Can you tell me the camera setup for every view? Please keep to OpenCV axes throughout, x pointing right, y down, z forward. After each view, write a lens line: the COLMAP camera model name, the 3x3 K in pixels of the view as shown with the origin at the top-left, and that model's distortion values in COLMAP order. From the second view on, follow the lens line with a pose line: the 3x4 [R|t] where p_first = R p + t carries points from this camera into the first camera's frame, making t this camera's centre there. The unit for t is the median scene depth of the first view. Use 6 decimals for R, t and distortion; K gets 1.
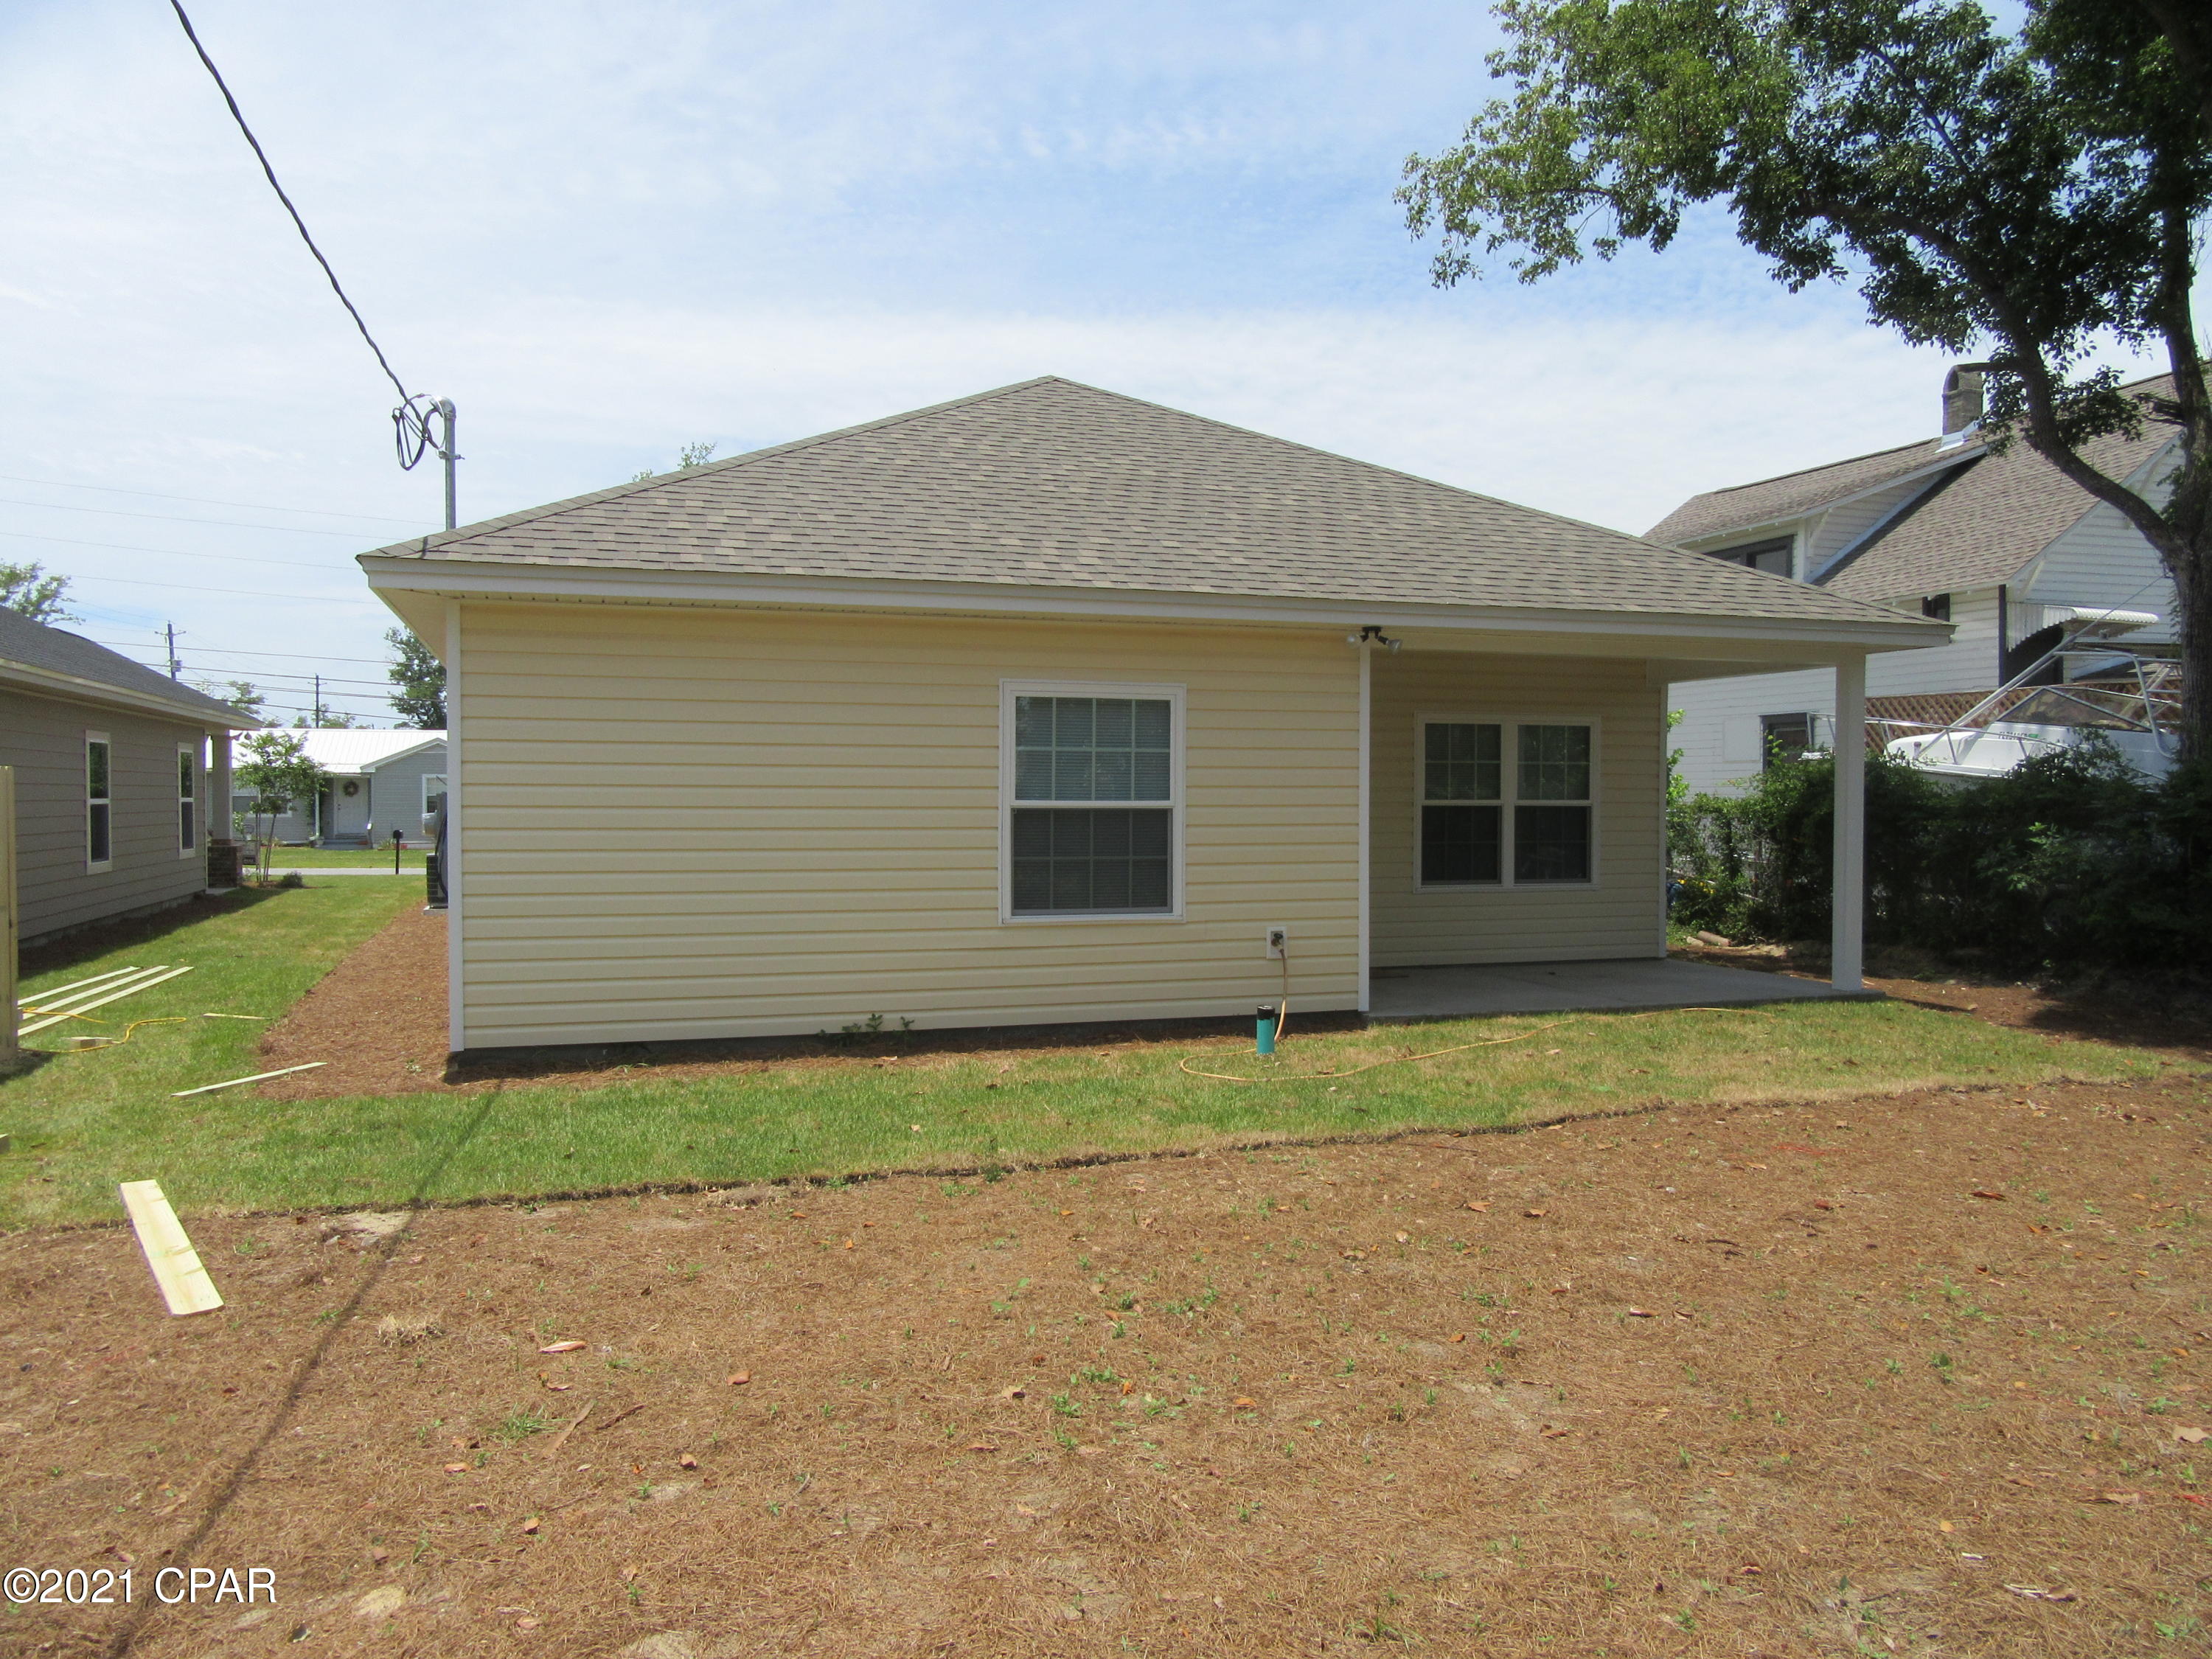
lens RADIAL K [[1633.9, 0, 1100.9], [0, 1633.9, 829.8], [0, 0, 1]] dist [-0.002739, -0.001347]
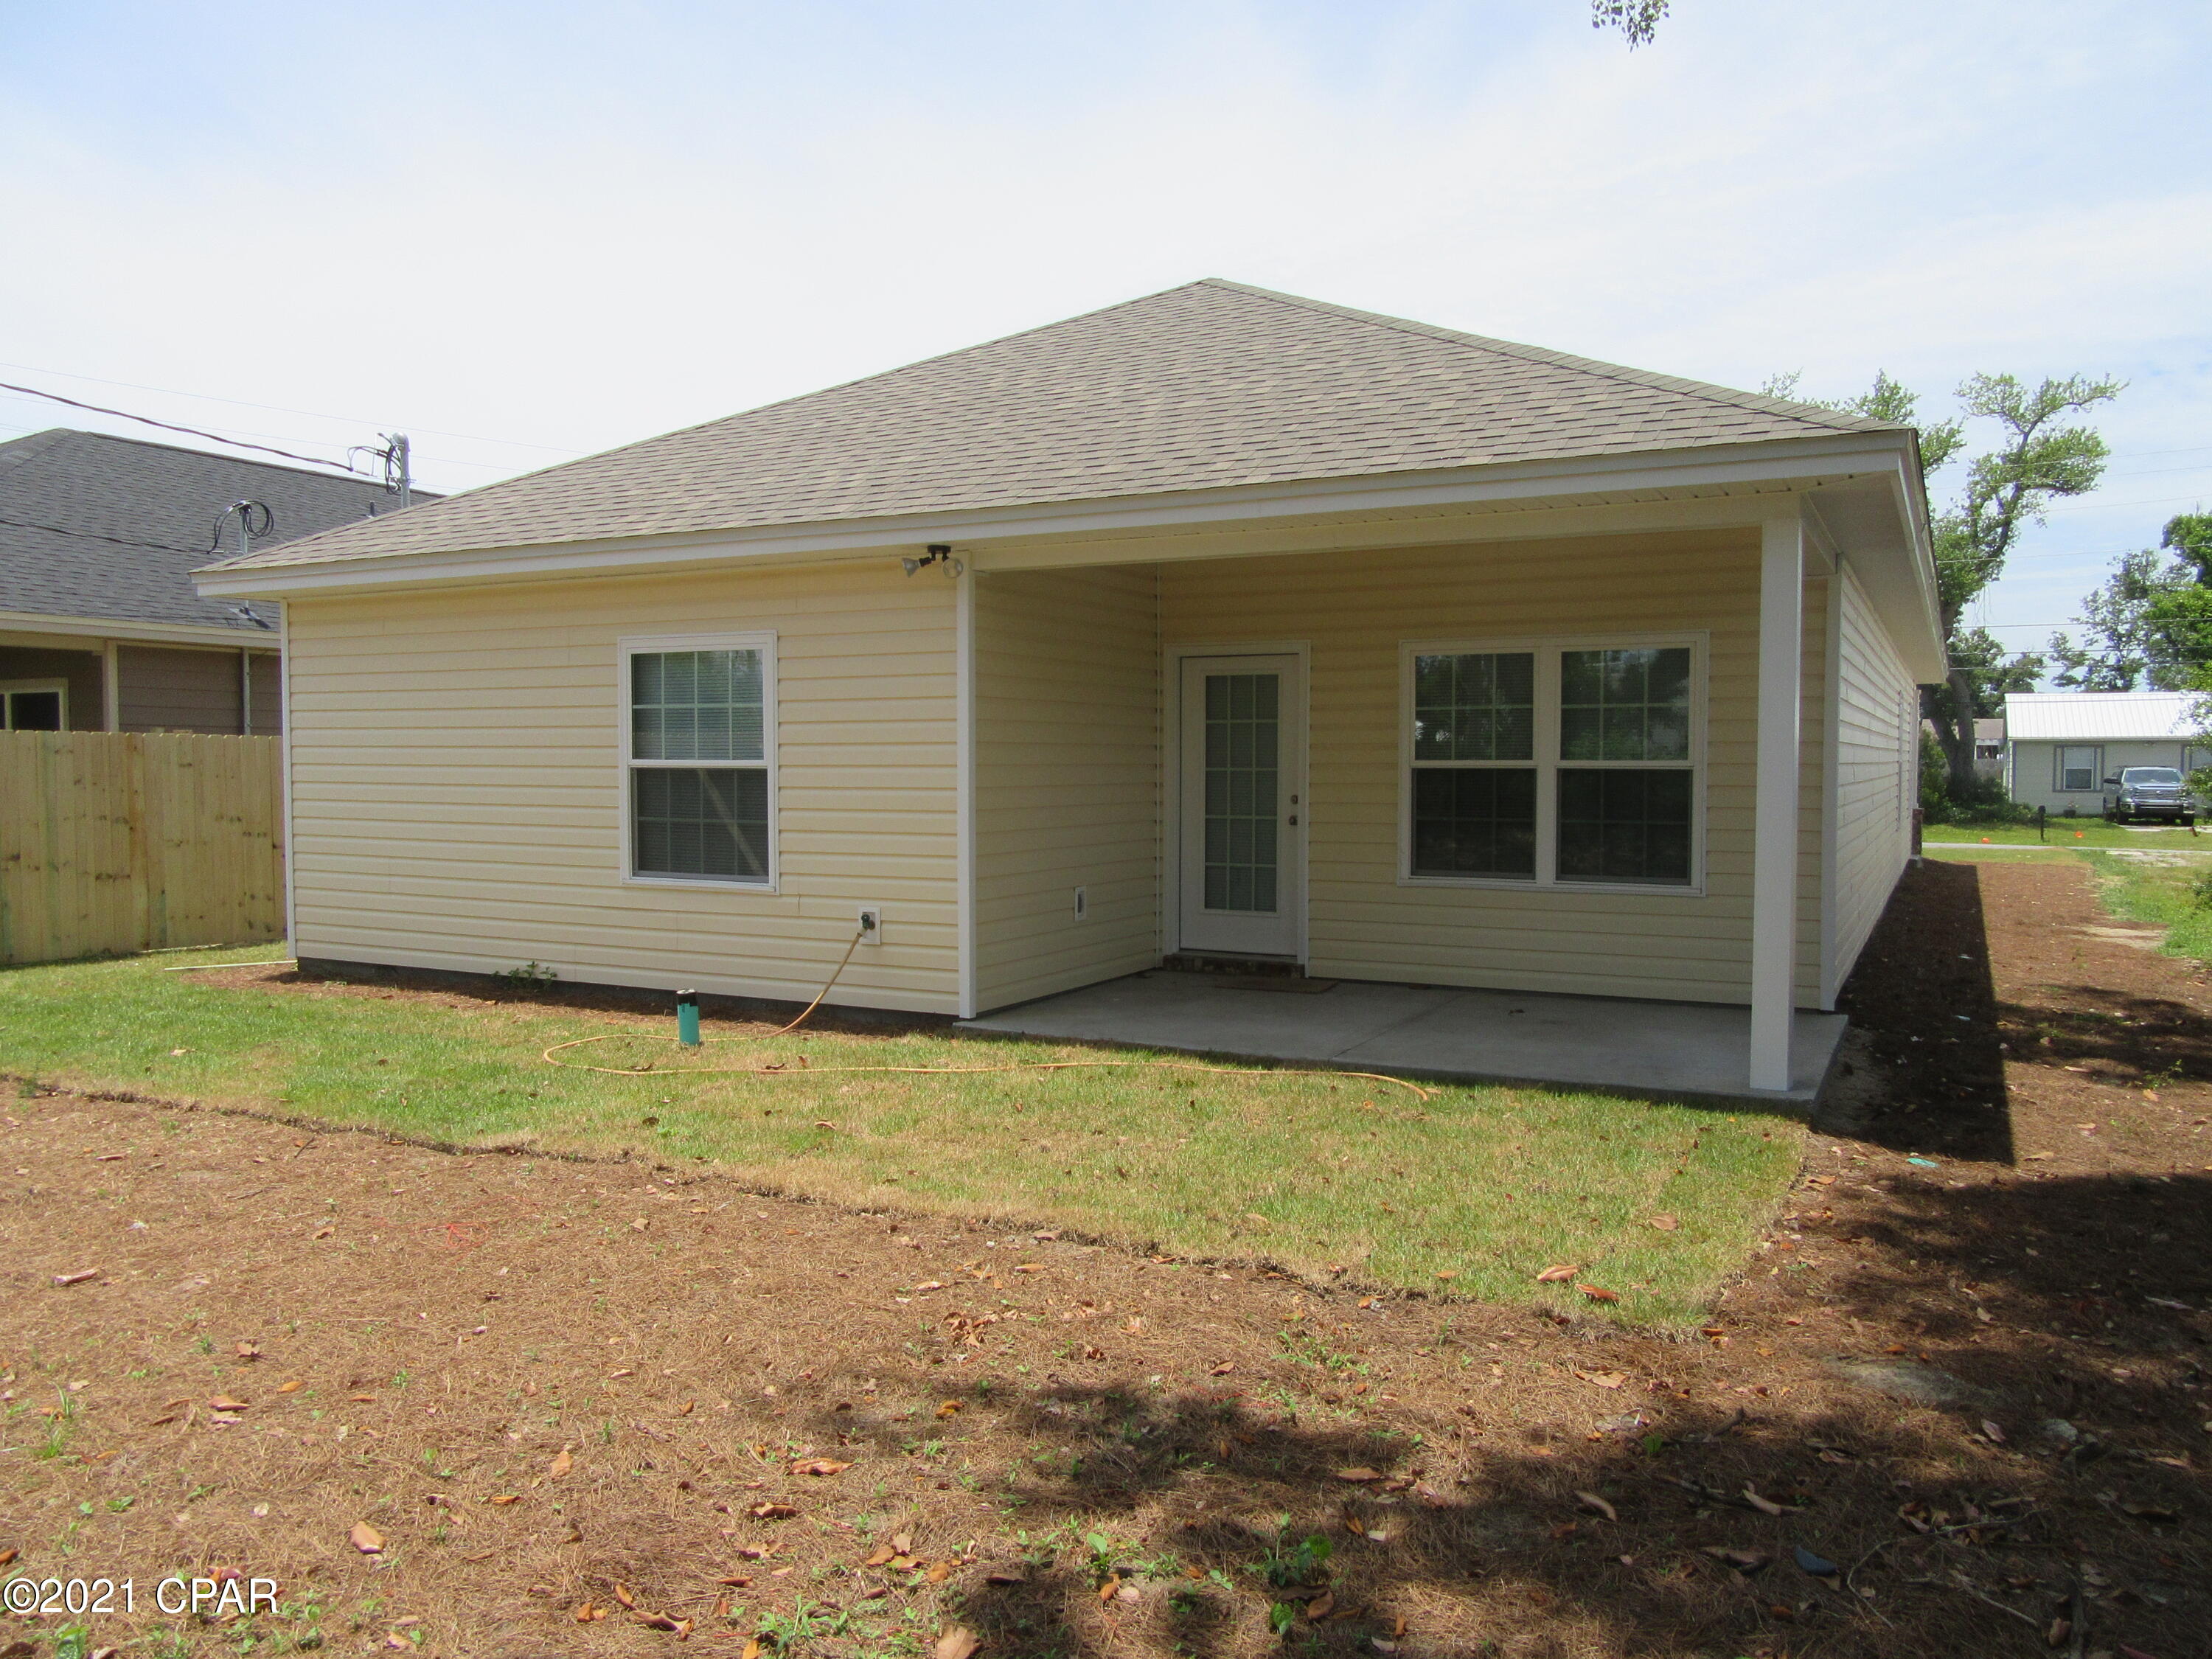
lens RADIAL K [[1633.9, 0, 1100.9], [0, 1633.9, 829.8], [0, 0, 1]] dist [-0.002739, -0.001347]
pose [[0.698395, 0.031829, -0.715004, 0.826221], [-0.014860, 0.999440, 0.029976, -0.008997], [0.715558, -0.010310, 0.698477, 0.498933]]
